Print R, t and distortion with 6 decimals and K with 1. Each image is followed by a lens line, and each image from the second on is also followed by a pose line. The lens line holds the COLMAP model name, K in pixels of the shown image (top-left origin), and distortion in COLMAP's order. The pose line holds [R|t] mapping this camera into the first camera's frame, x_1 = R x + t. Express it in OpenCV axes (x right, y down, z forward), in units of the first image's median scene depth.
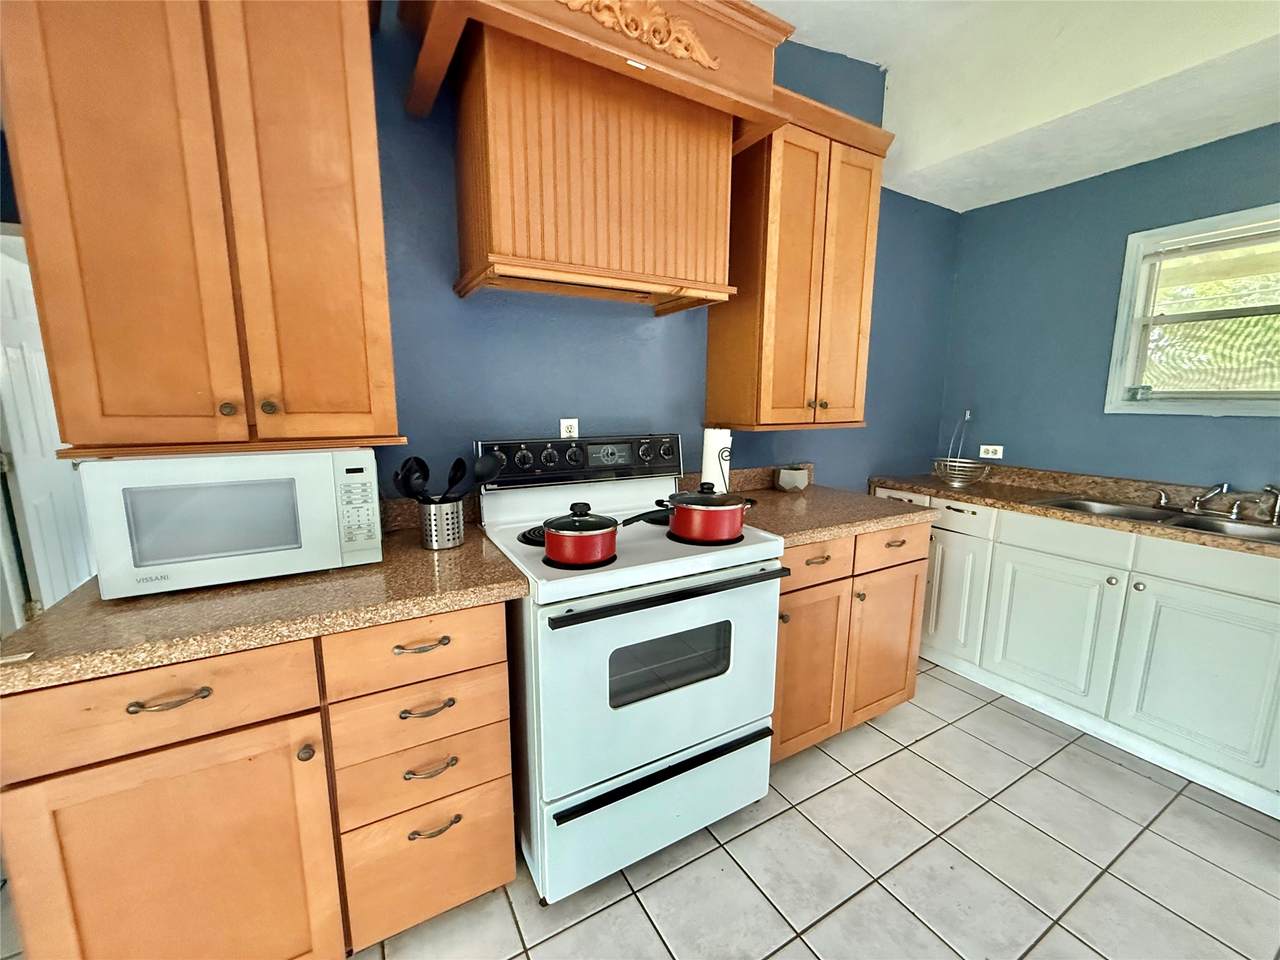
lens RADIAL K [[511.4, 0, 637.6], [0, 511.4, 482.0], [0, 0, 1]] dist [-0.001473, -0.000019]
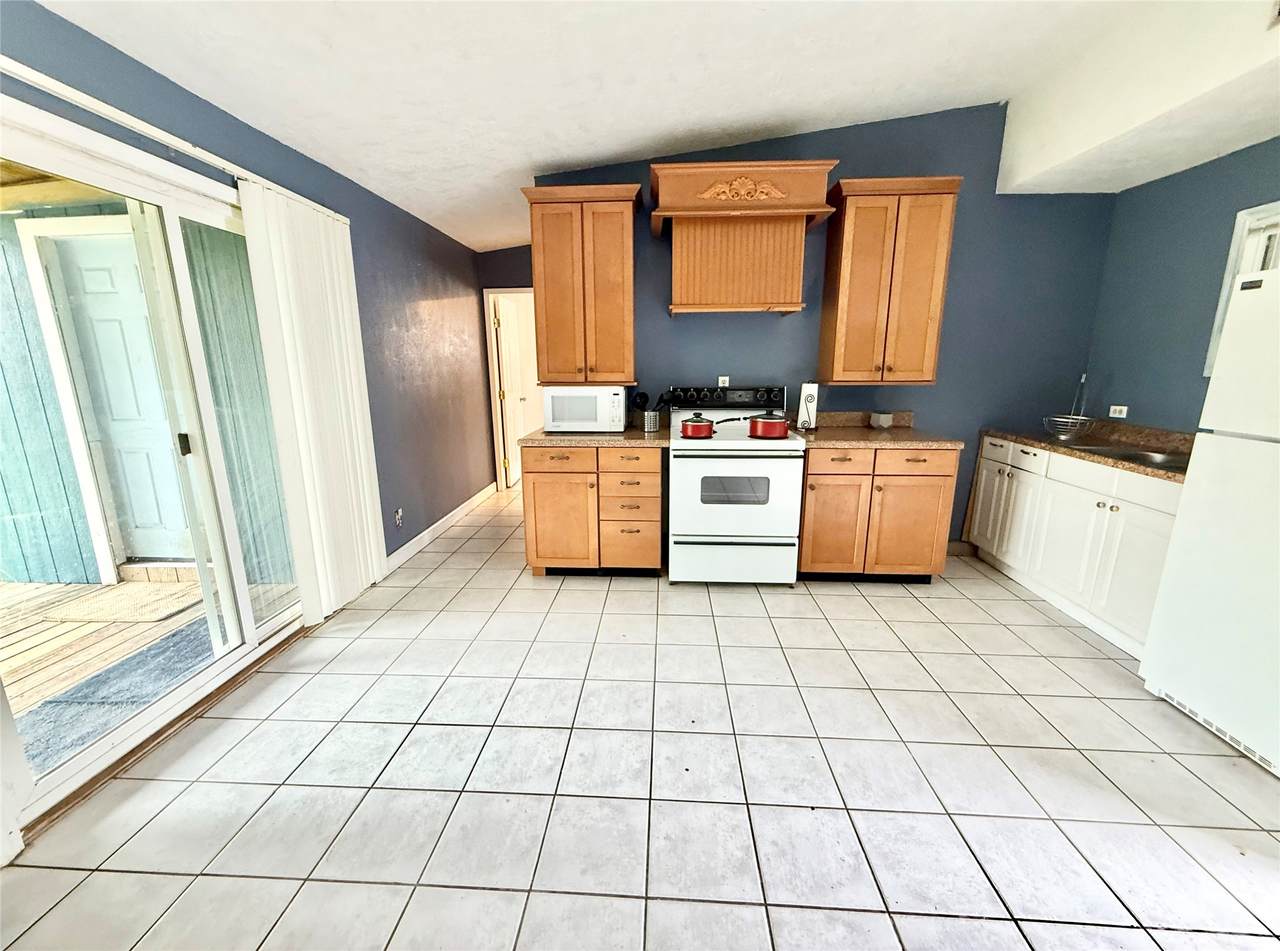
lens RADIAL K [[512.3, 0, 640.0], [0, 512.3, 475.5], [0, 0, 1]] dist [-0.001463, -0.000054]
pose [[0.841923, 0.109670, -0.528335, 0.737509], [-0.080213, 0.993686, 0.078445, 0.131721], [0.533602, -0.023665, 0.845405, -0.875178]]
